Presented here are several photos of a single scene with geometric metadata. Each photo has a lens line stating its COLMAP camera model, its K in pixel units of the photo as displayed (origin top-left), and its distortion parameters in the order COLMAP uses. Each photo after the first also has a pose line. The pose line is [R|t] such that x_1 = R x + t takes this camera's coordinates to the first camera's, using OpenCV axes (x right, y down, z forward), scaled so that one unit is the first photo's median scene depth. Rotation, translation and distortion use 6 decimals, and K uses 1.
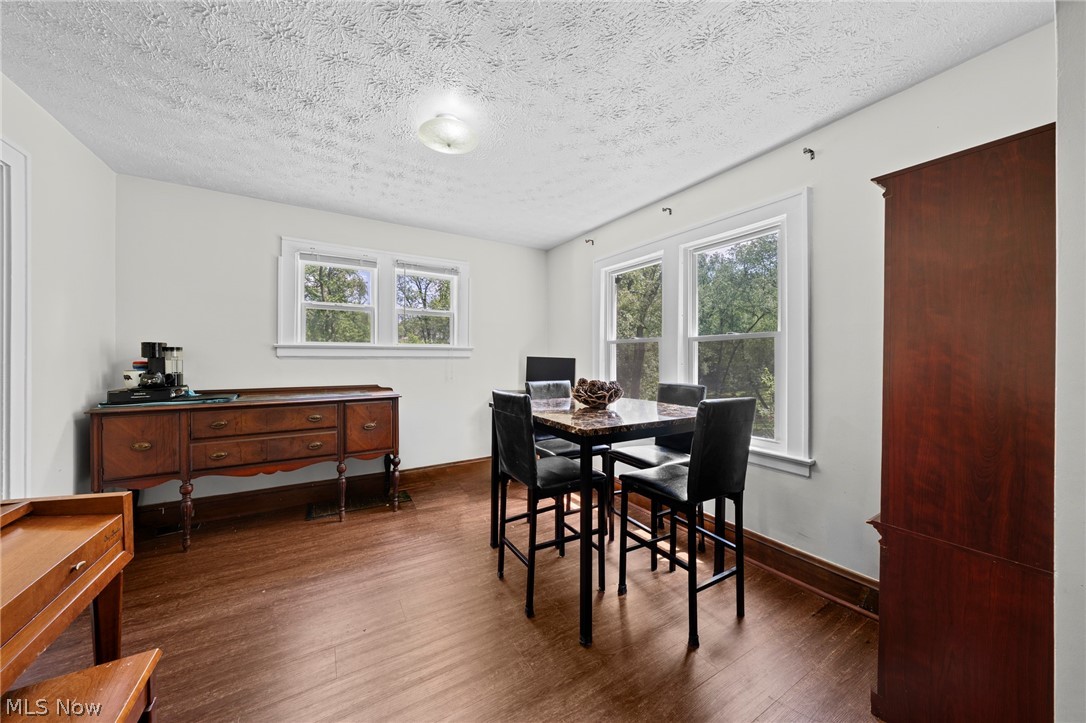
lens RADIAL K [[379.4, 0, 554.0], [0, 379.4, 359.1], [0, 0, 1]] dist [-0.002095, -0.000088]
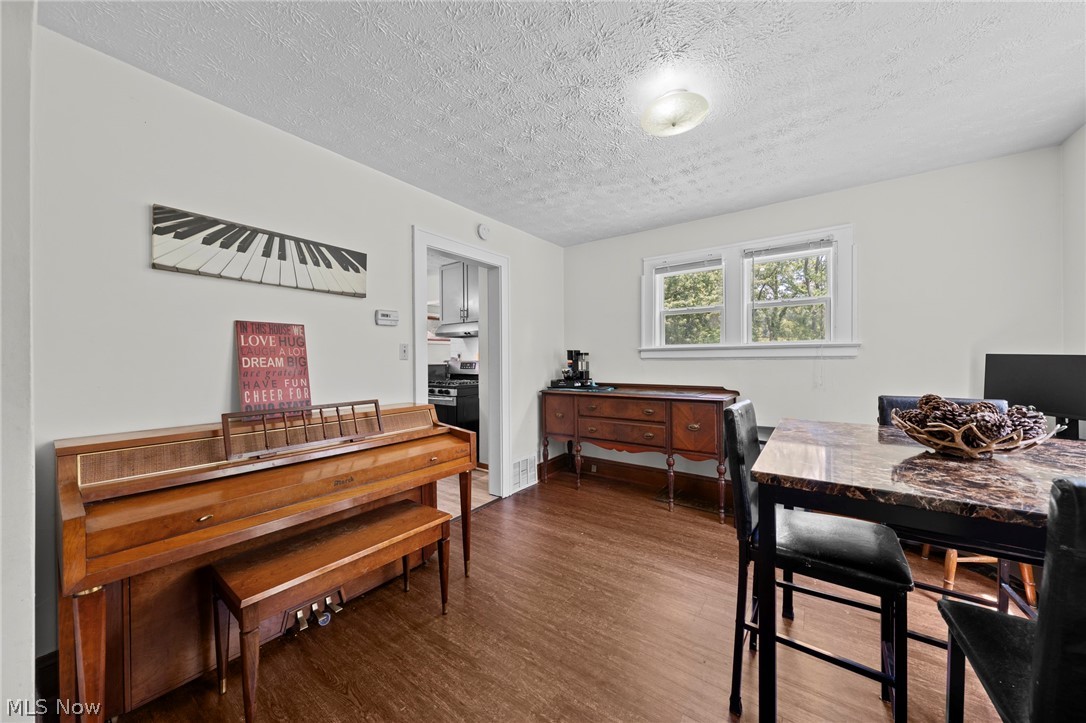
lens RADIAL K [[379.4, 0, 521.1], [0, 379.4, 360.7], [0, 0, 1]] dist [-0.002095, -0.000088]
pose [[0.356328, -0.003612, -0.934354, 0.299962], [0.006644, 0.999977, -0.001331, -0.000315], [0.934337, -0.005734, 0.356344, 0.227875]]
